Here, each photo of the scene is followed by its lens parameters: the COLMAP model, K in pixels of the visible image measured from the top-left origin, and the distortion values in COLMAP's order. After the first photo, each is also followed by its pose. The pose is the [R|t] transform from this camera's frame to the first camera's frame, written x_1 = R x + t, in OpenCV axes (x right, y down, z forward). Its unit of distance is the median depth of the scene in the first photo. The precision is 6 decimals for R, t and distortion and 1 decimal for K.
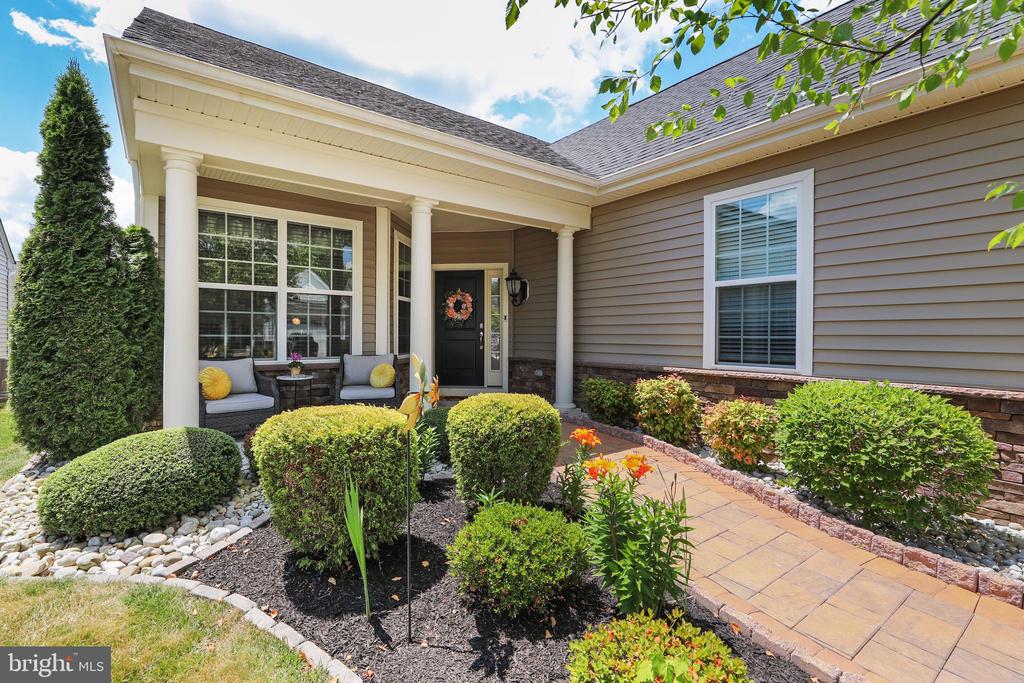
lens RADIAL K [[466.6, 0, 516.5], [0, 466.6, 341.9], [0, 0, 1]] dist [0.000906, 0.000066]
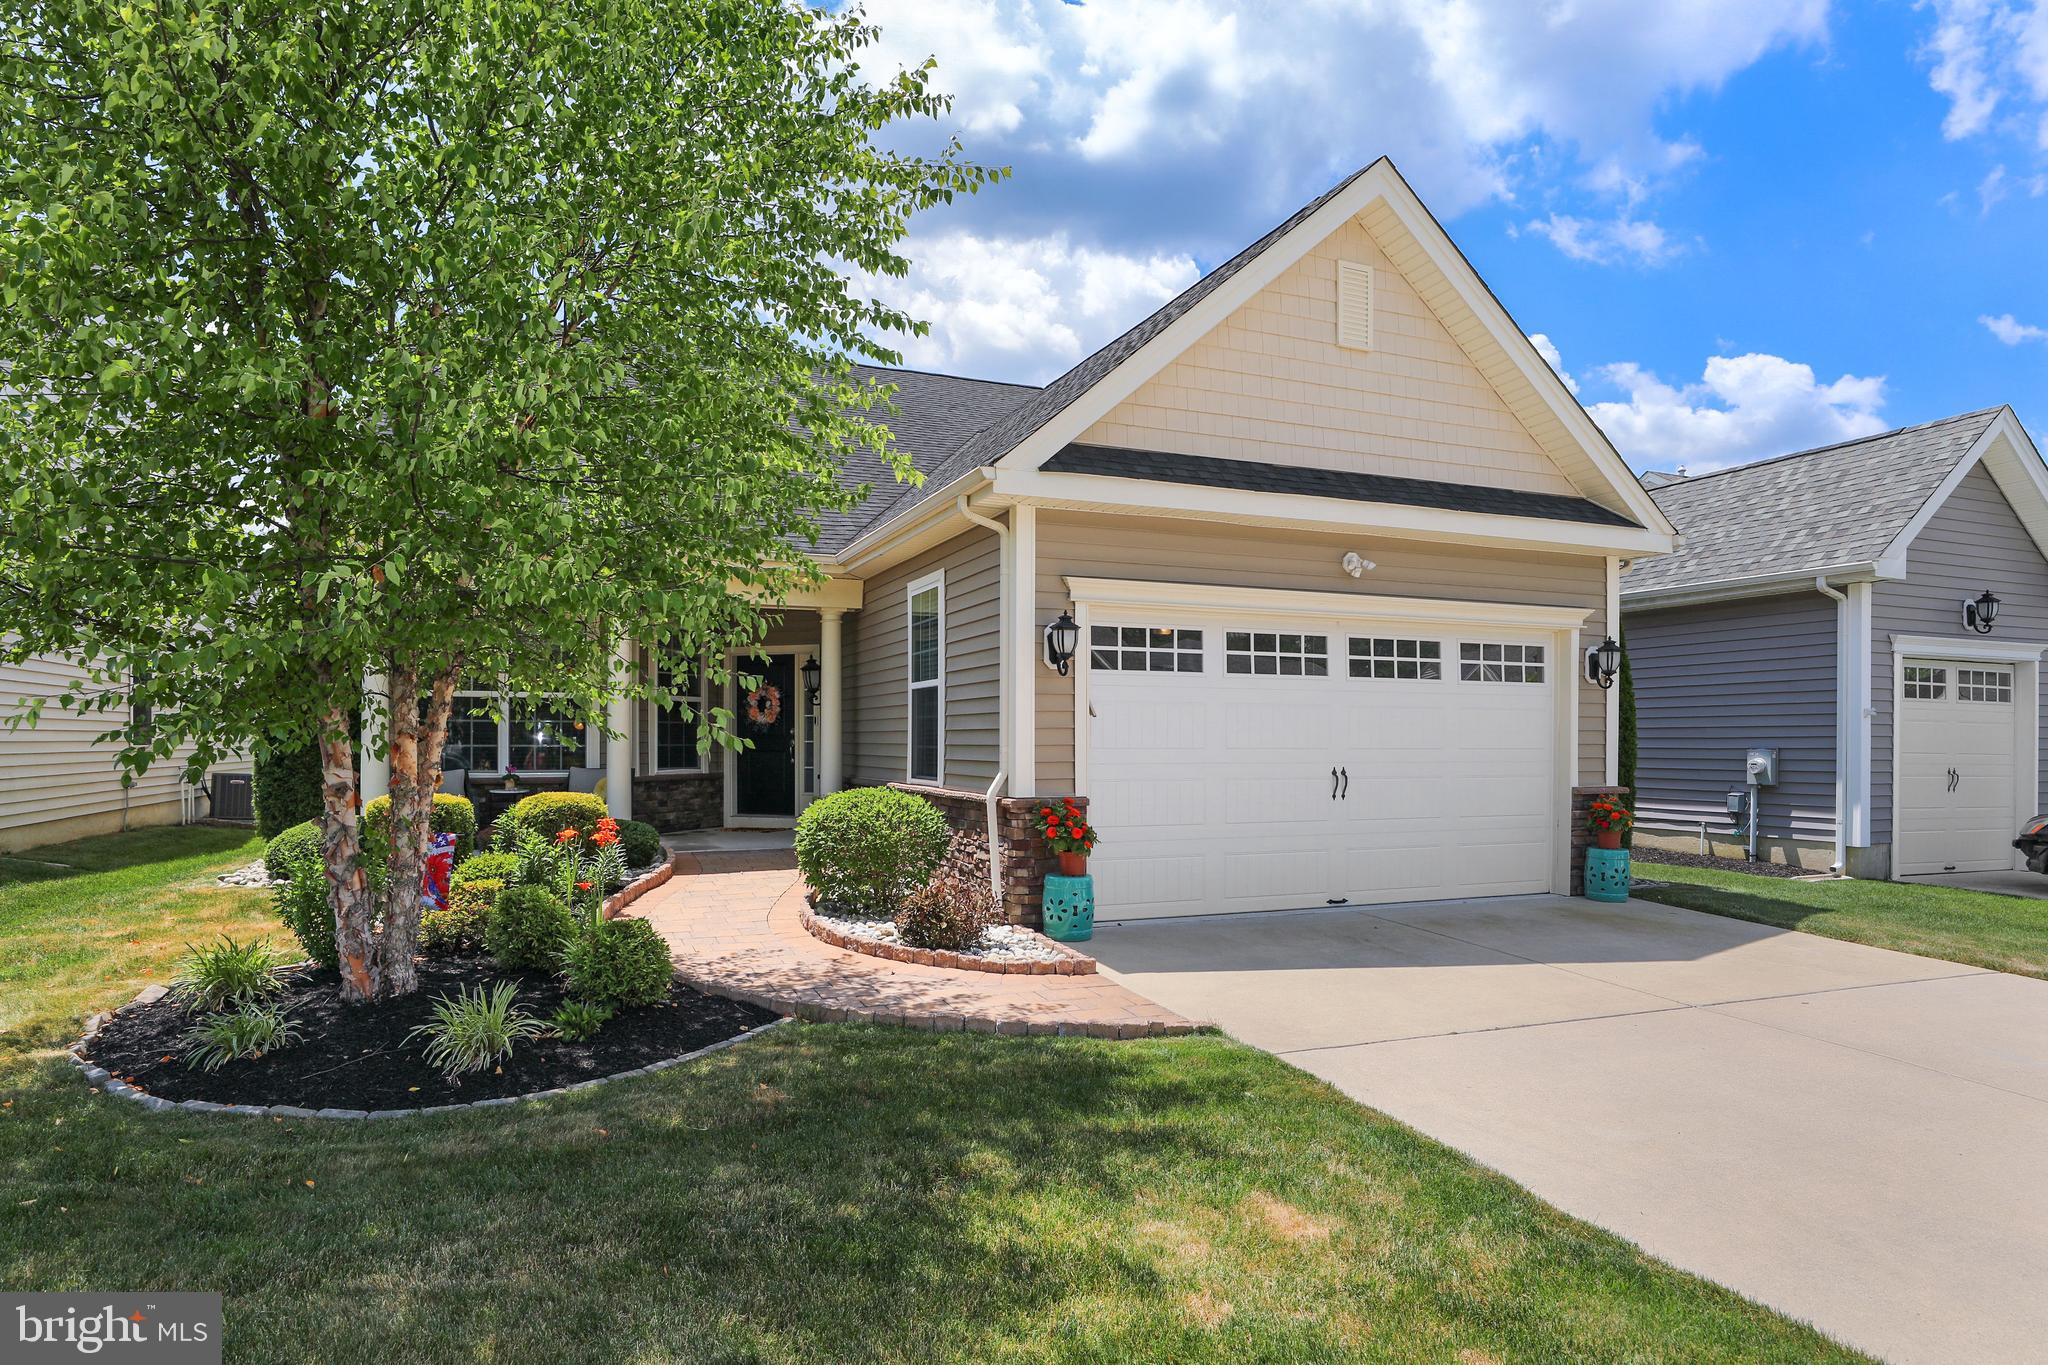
lens RADIAL K [[1156.6, 0, 1026.8], [0, 1156.6, 722.8], [0, 0, 1]] dist [-0.006261, -0.000622]
pose [[0.962995, -0.002773, -0.269507, 0.978573], [-0.004831, 0.999609, -0.027549, -0.000556], [0.269477, 0.027831, 0.962604, -0.798468]]
